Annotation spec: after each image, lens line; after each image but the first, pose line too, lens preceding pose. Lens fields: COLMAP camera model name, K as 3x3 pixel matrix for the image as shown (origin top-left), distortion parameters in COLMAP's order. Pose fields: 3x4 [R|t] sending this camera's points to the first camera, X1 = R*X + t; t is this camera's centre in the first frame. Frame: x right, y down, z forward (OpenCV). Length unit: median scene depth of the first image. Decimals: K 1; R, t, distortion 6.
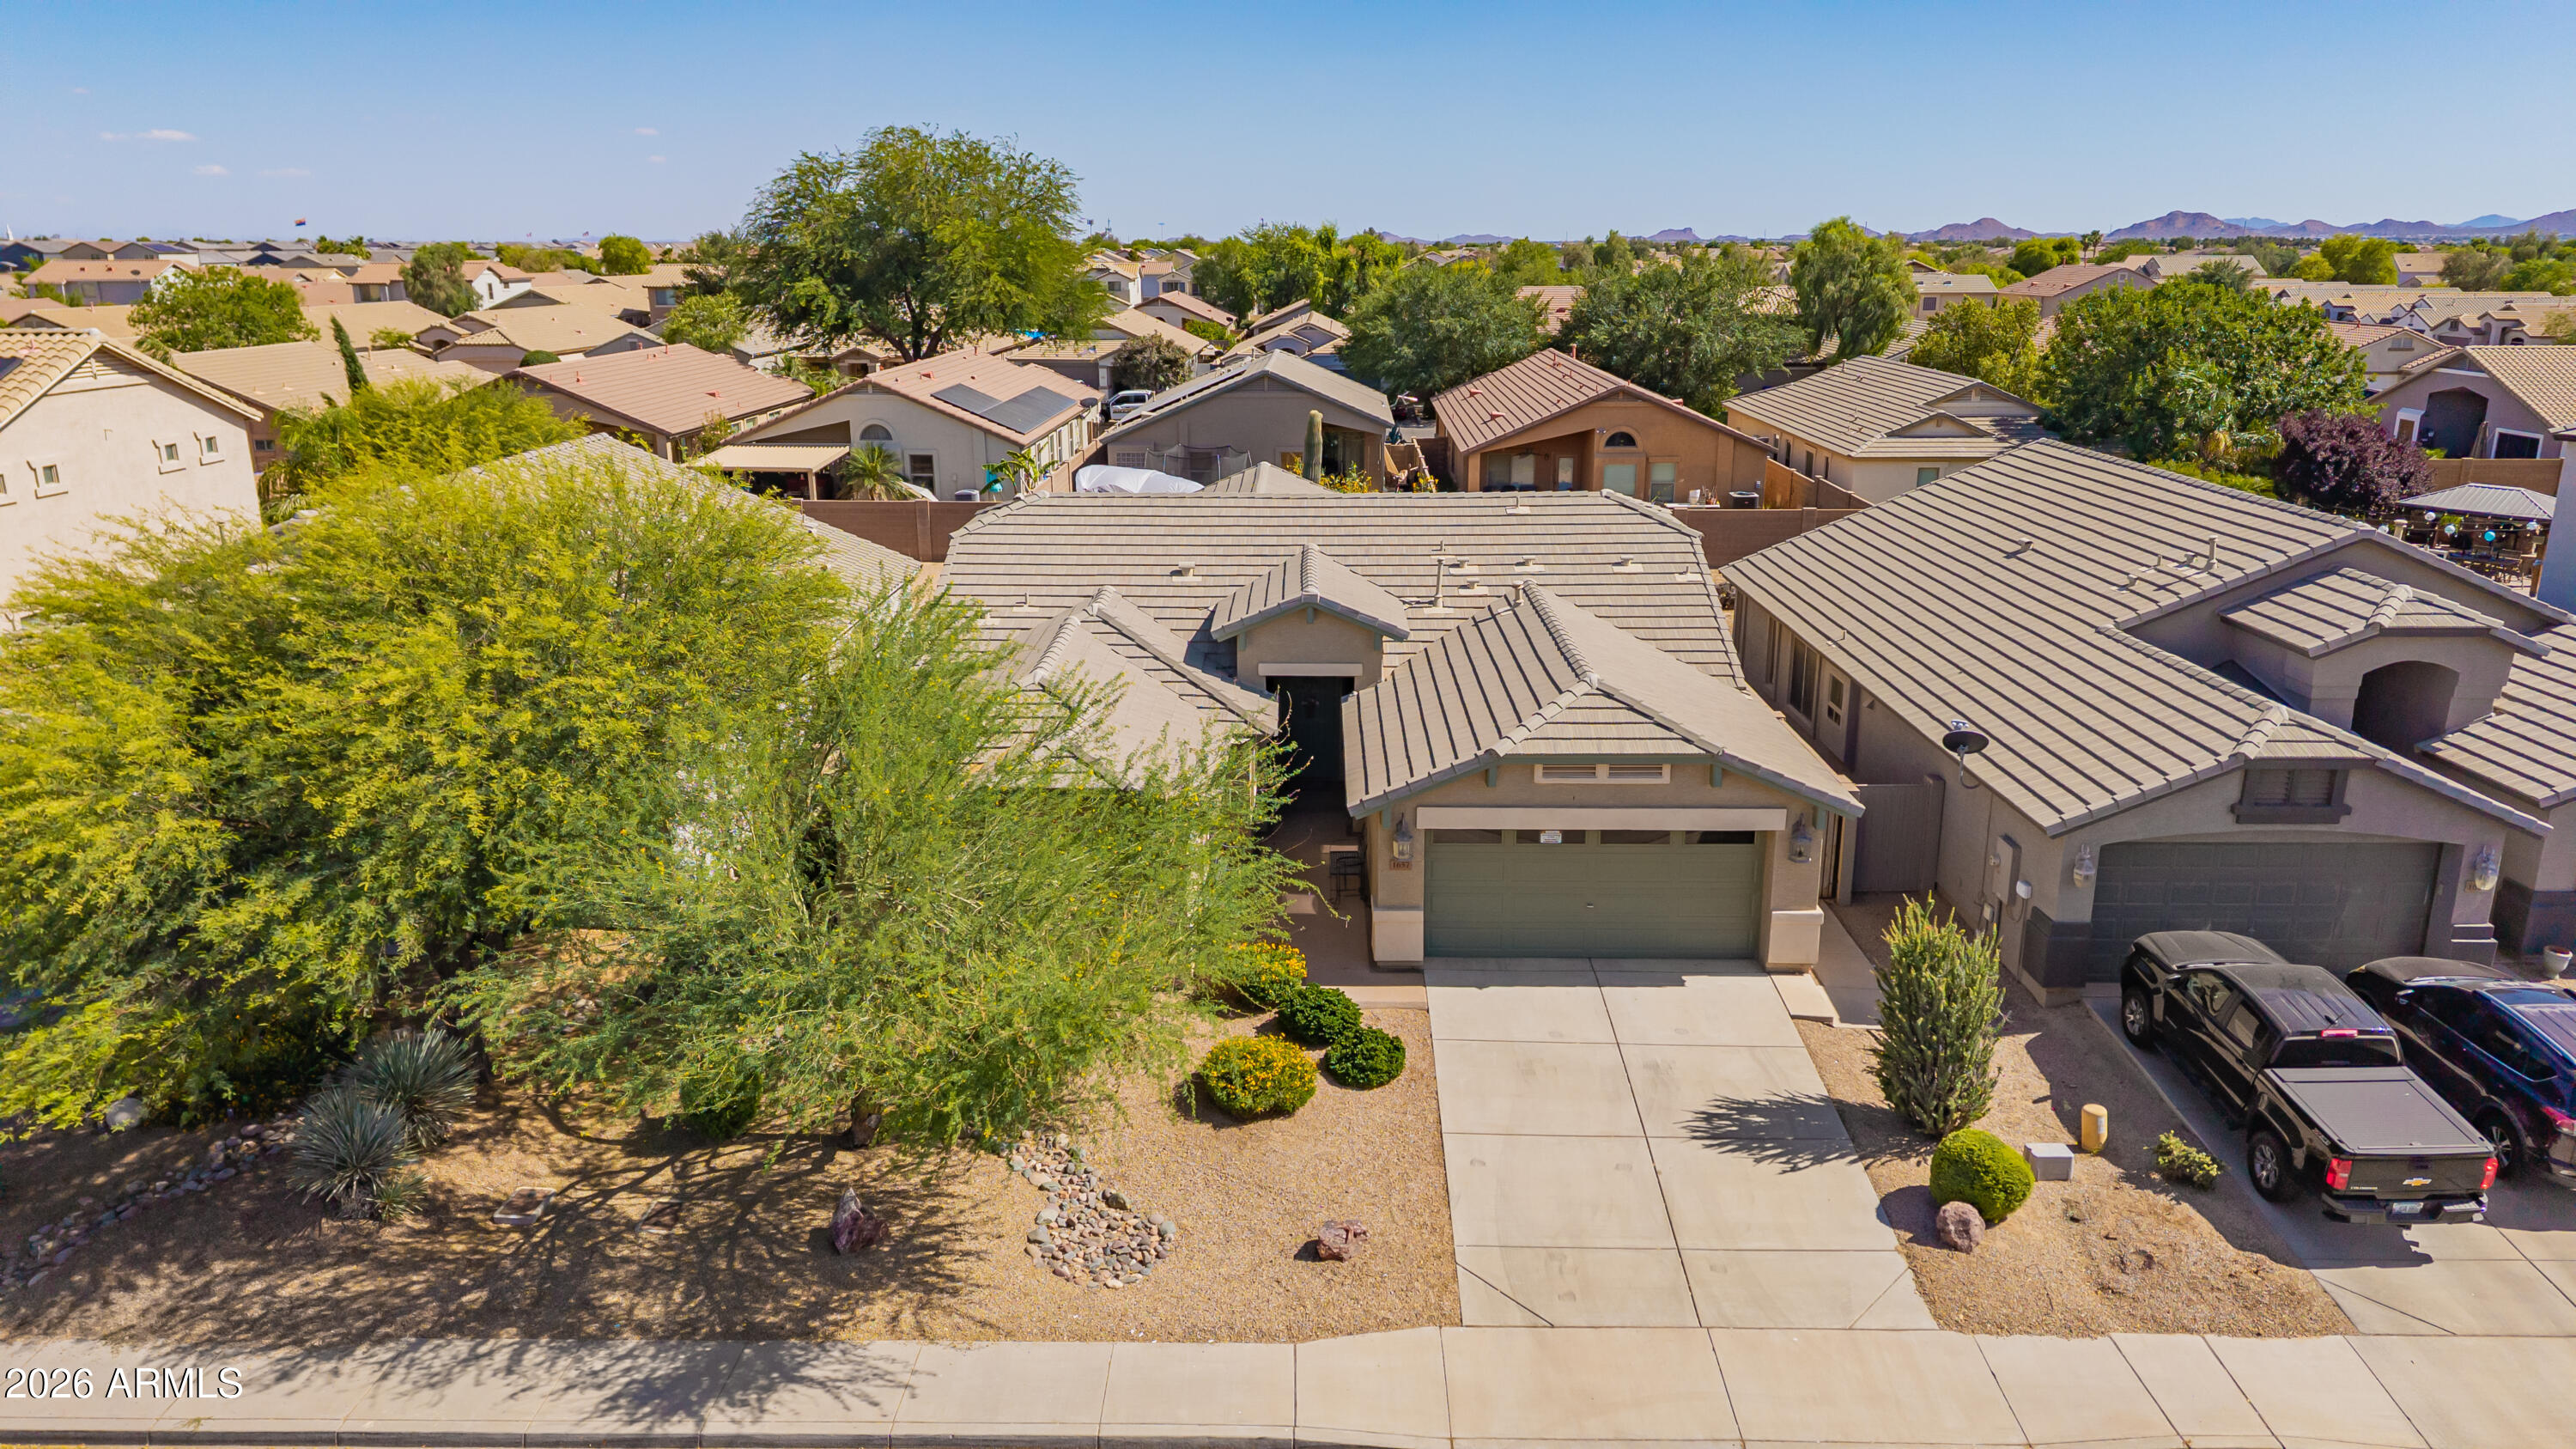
lens RADIAL K [[1715.9, 0, 1294.1], [0, 1715.9, 728.3], [0, 0, 1]] dist [0.035349, -0.046241]
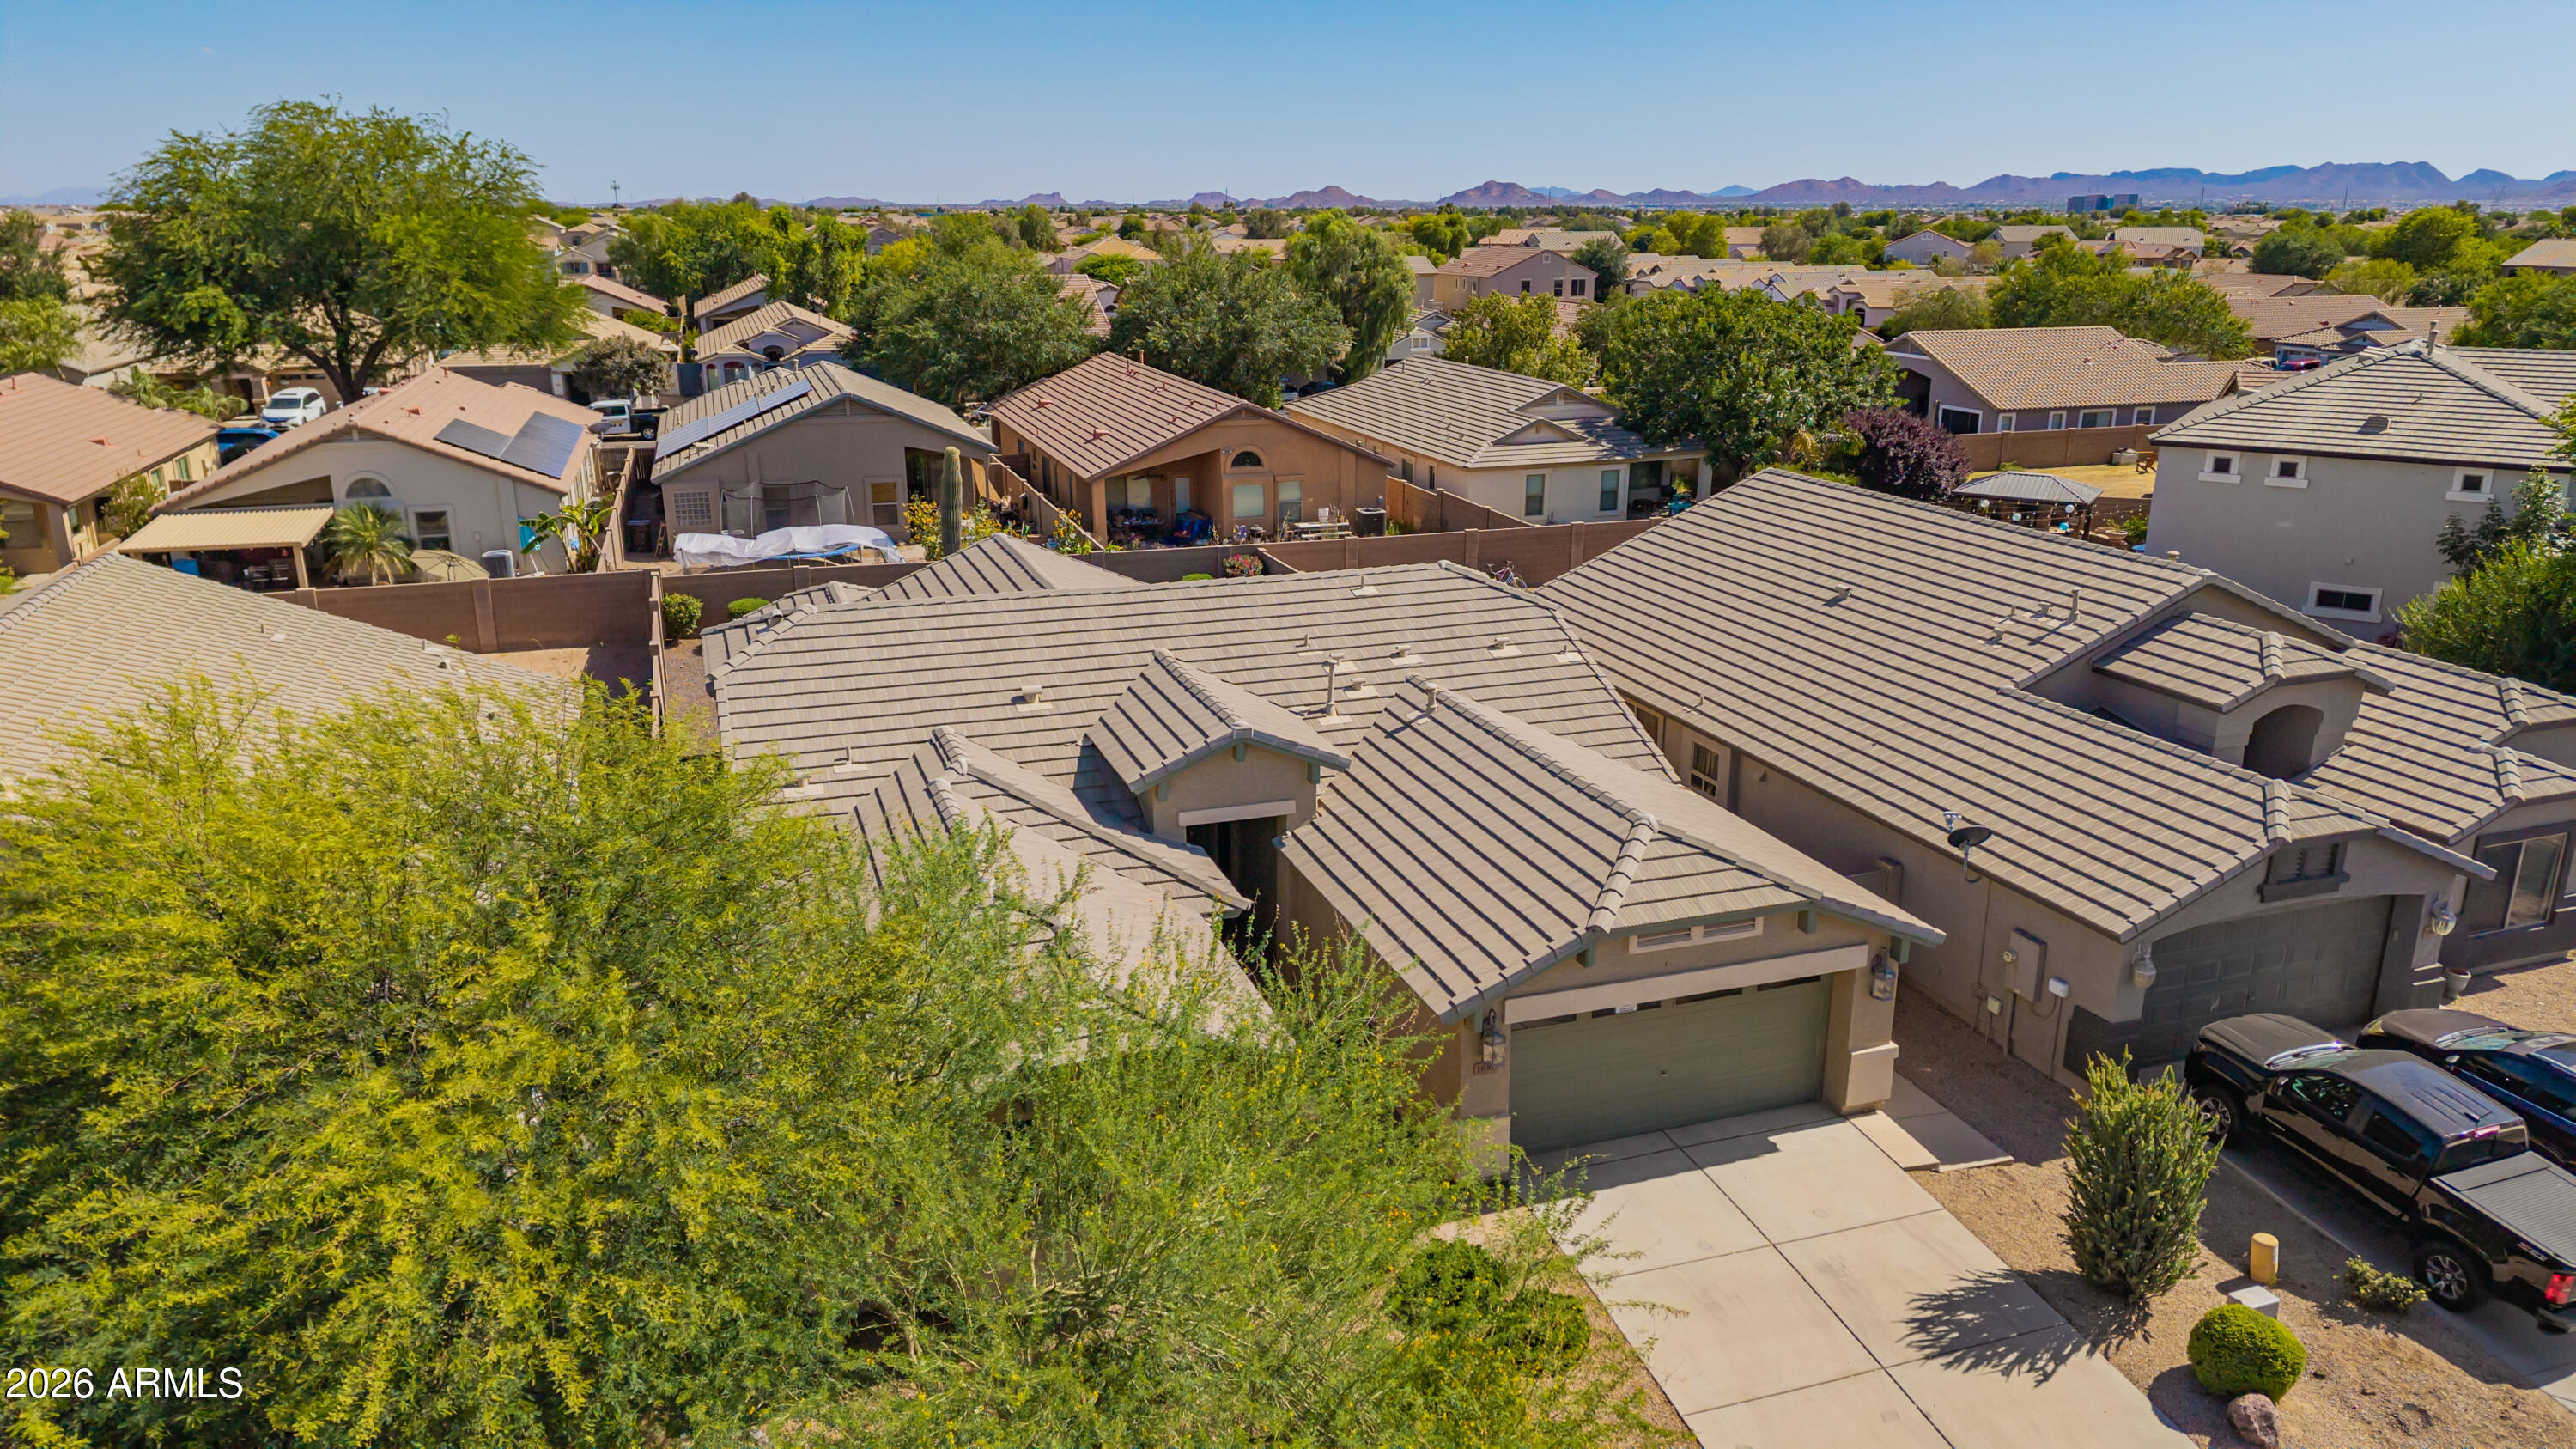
lens RADIAL K [[1715.9, 0, 1294.3], [0, 1715.9, 726.9], [0, 0, 1]] dist [0.035349, -0.046241]
pose [[0.940706, -0.095707, 0.325443, -0.281557], [0.089833, 0.995408, 0.033066, -0.122609], [-0.327113, -0.001870, 0.944983, 0.220103]]
